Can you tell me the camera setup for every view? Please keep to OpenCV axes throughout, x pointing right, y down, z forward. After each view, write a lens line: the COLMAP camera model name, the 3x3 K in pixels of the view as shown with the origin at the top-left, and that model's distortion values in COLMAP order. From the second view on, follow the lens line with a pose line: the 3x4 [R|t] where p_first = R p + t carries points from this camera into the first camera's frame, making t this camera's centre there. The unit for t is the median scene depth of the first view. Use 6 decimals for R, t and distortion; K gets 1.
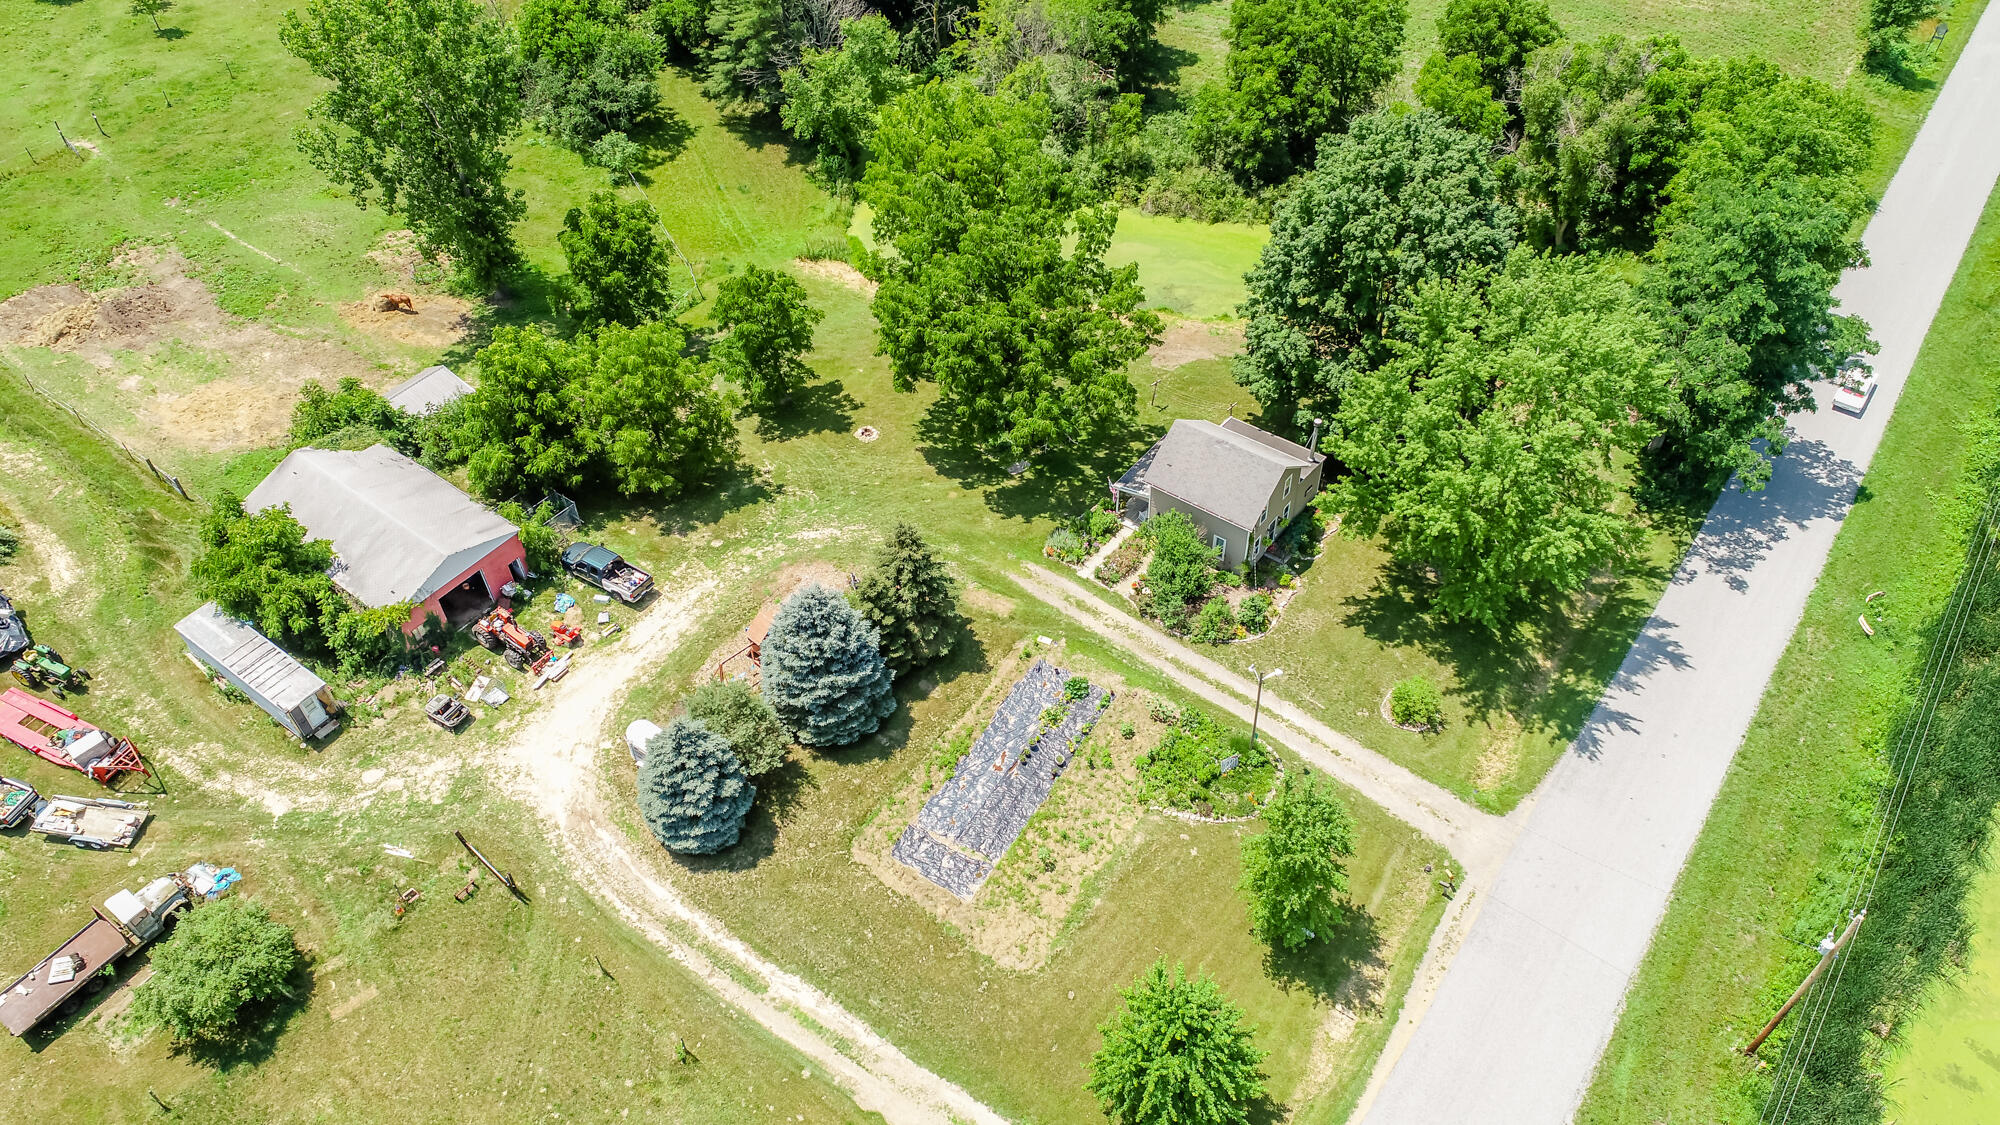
lens RADIAL K [[1425.4, 0, 999.3], [0, 1425.4, 566.8], [0, 0, 1]] dist [0.017723, -0.011142]
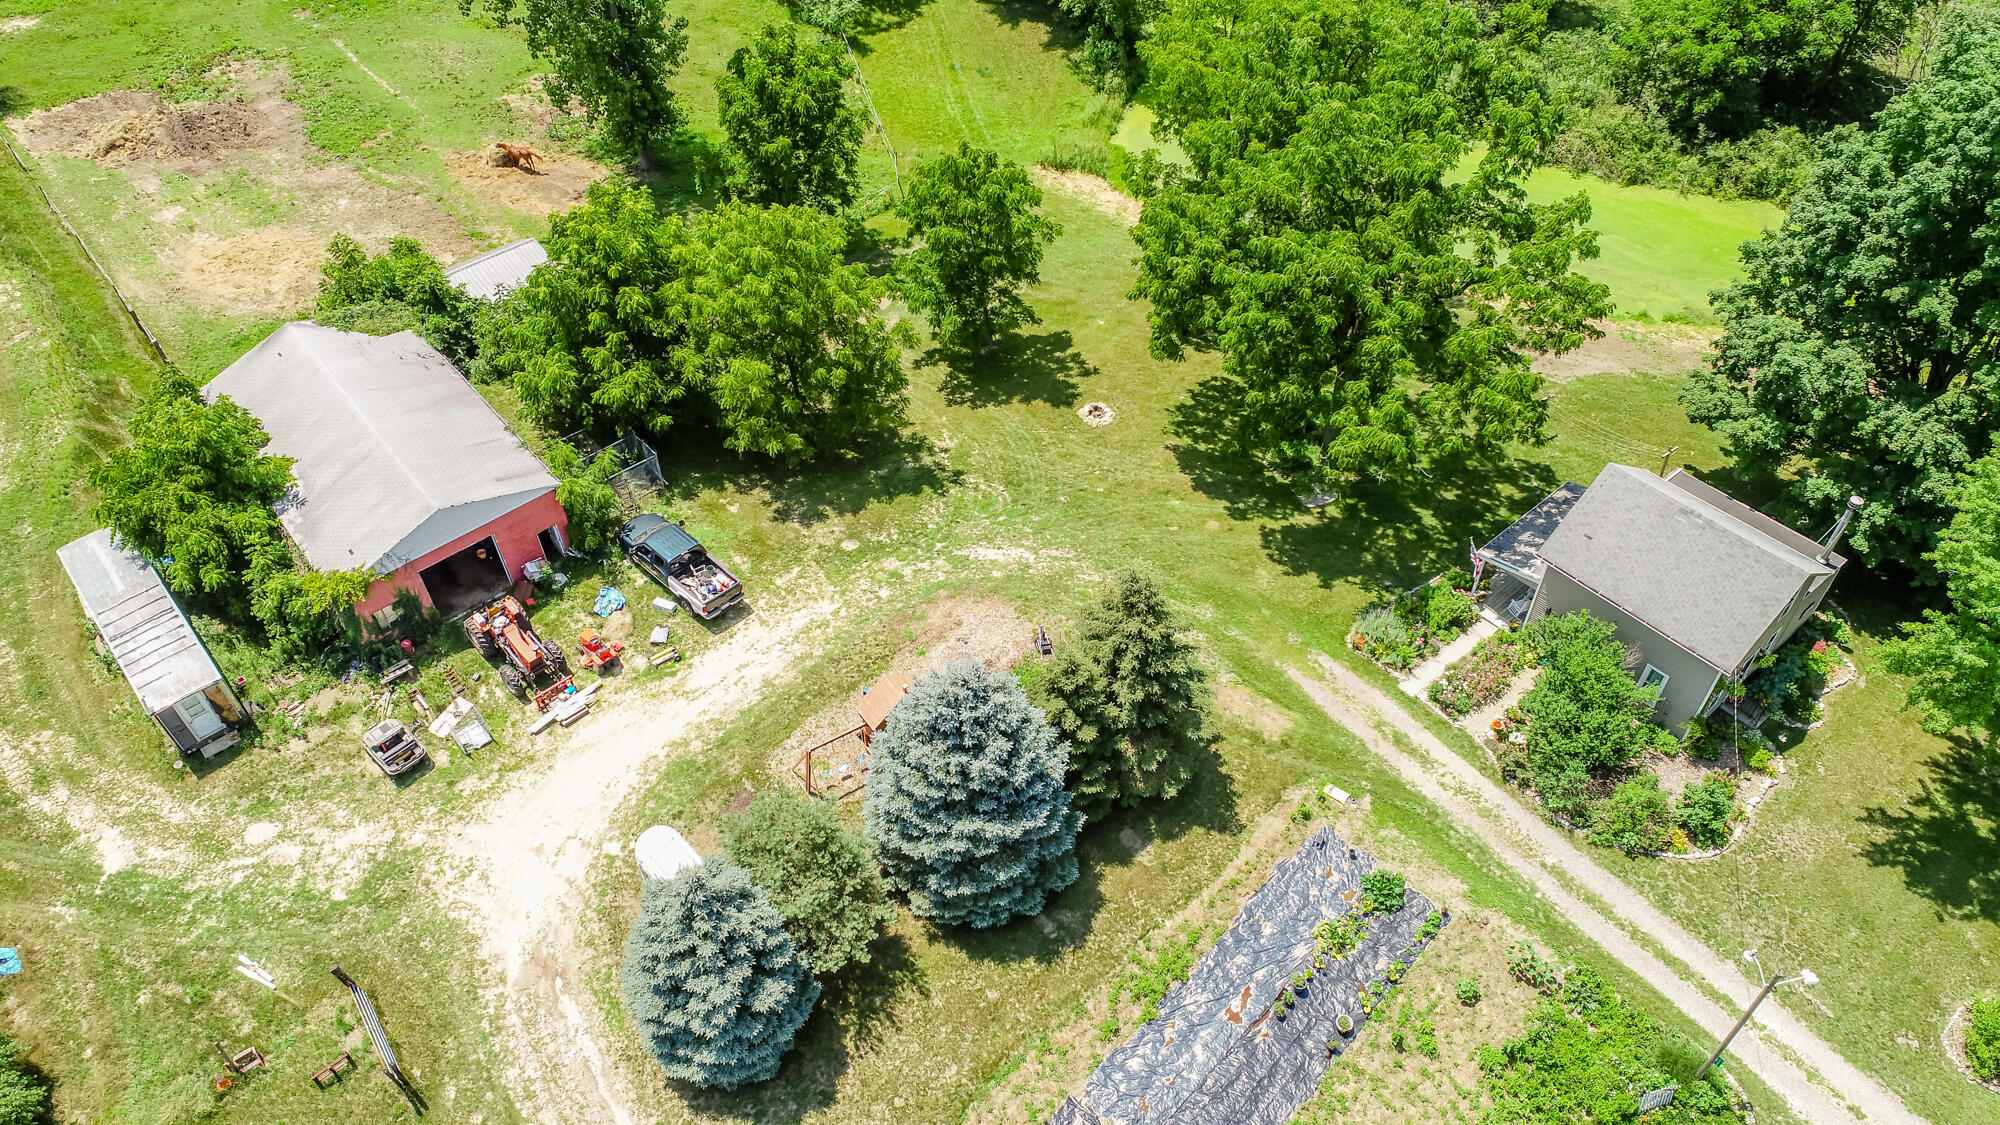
lens RADIAL K [[1425.4, 0, 996.5], [0, 1425.4, 558.6], [0, 0, 1]] dist [0.017723, -0.011142]
pose [[0.978047, 0.154987, -0.139292, -0.039025], [-0.153771, 0.987914, 0.019517, -0.035491], [0.140633, 0.002330, 0.990059, 0.366603]]
